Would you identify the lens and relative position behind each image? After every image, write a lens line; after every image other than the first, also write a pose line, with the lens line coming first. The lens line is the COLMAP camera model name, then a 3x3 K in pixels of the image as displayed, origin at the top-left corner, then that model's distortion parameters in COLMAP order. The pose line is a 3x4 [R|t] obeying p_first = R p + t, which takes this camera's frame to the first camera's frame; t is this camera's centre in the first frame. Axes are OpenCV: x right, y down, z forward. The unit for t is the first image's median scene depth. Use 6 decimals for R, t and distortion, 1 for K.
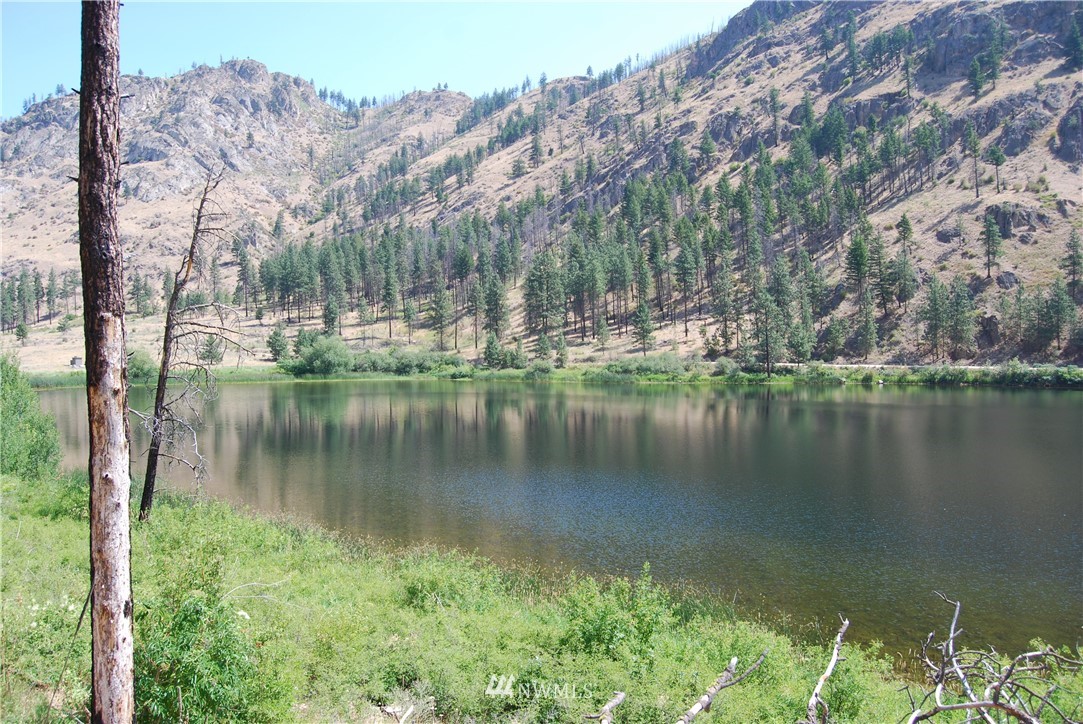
lens RADIAL K [[855.7, 0, 540.3], [0, 855.7, 364.9], [0, 0, 1]] dist [-0.094616, 0.039210]
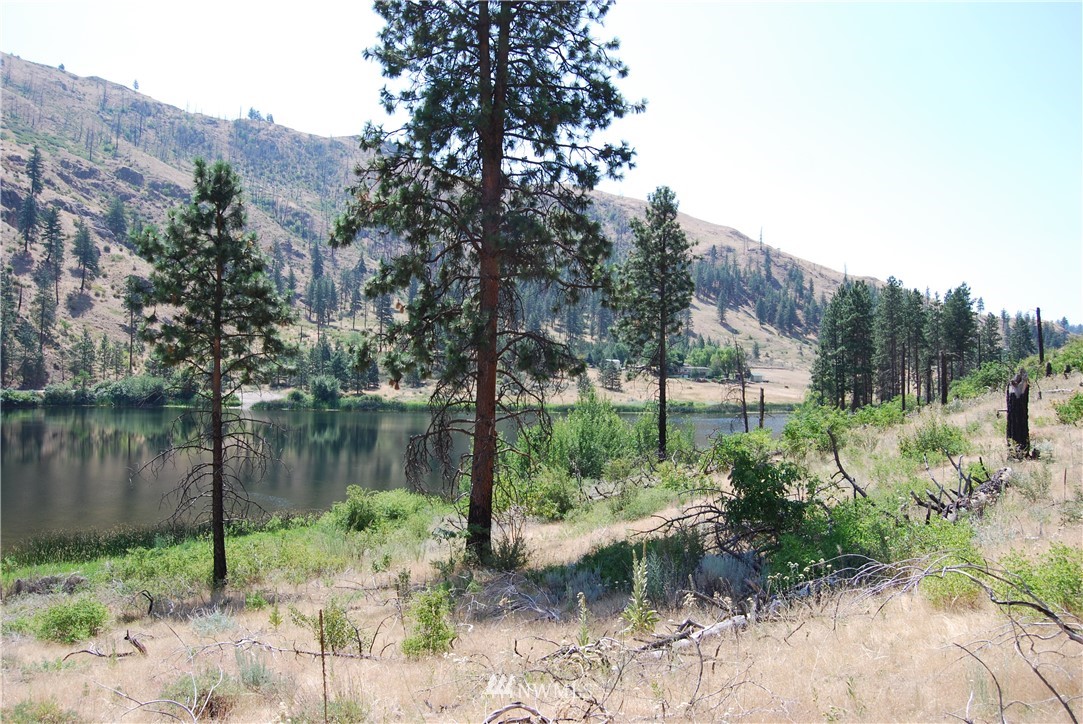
lens RADIAL K [[855.7, 0, 540.3], [0, 855.7, 364.9], [0, 0, 1]] dist [-0.094616, 0.039210]
pose [[-0.064747, 0.012190, 0.997827, -0.242889], [0.002872, 0.999924, -0.012029, -0.006731], [-0.997898, 0.002087, -0.064777, 0.134993]]
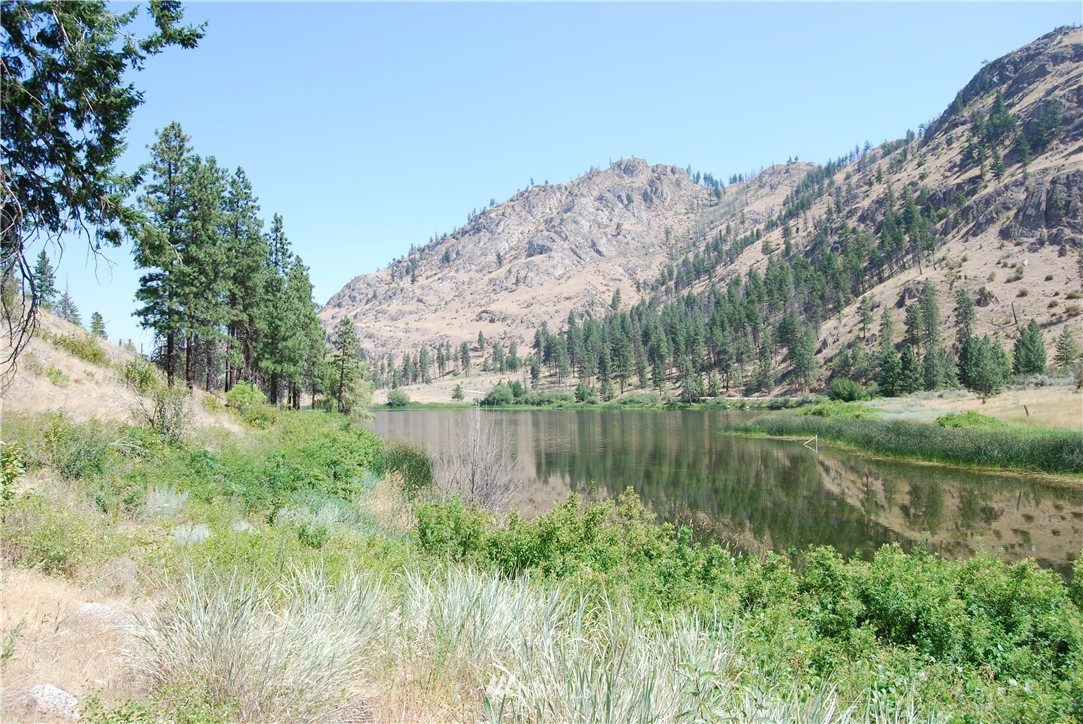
lens RADIAL K [[855.7, 0, 540.3], [0, 855.7, 364.9], [0, 0, 1]] dist [-0.094616, 0.039210]
pose [[0.857973, -0.025342, -0.513070, 0.415278], [-0.003920, 0.998430, -0.055871, 0.014243], [0.513680, 0.049947, 0.856527, -0.287877]]
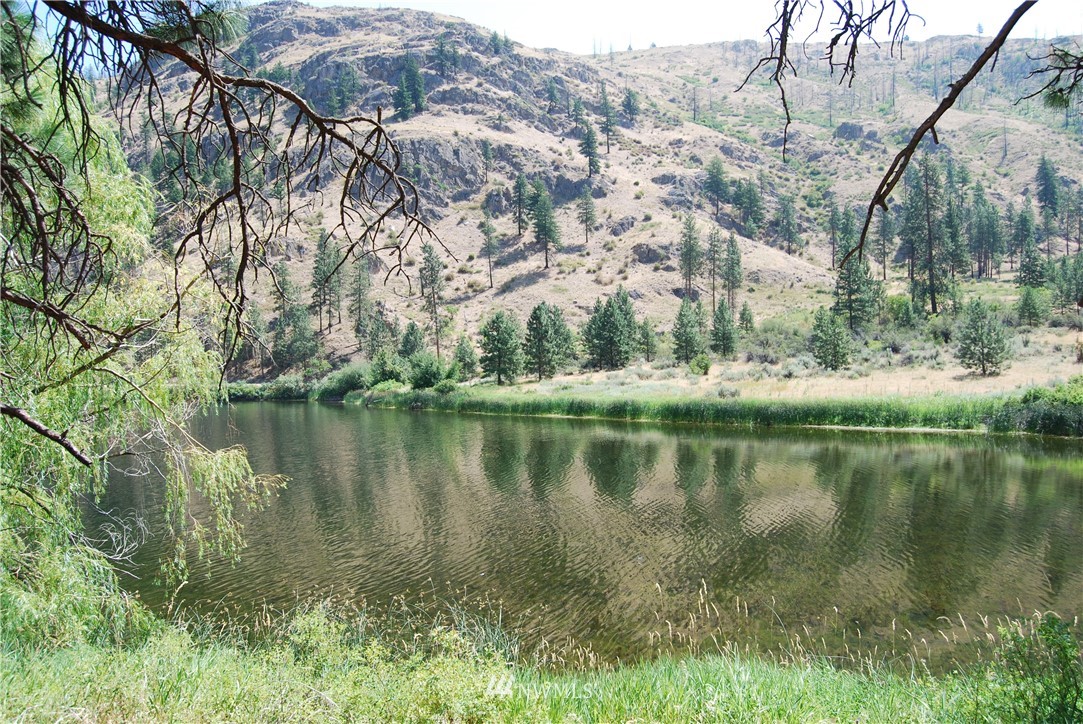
lens RADIAL K [[876.7, 0, 546.8], [0, 876.7, 365.0], [0, 0, 1]] dist [-0.089675, 0.036489]
pose [[0.878964, -0.004773, 0.476865, 0.189194], [0.023130, 0.999200, -0.032631, 0.010933], [-0.476327, 0.039712, 0.878371, -0.083394]]
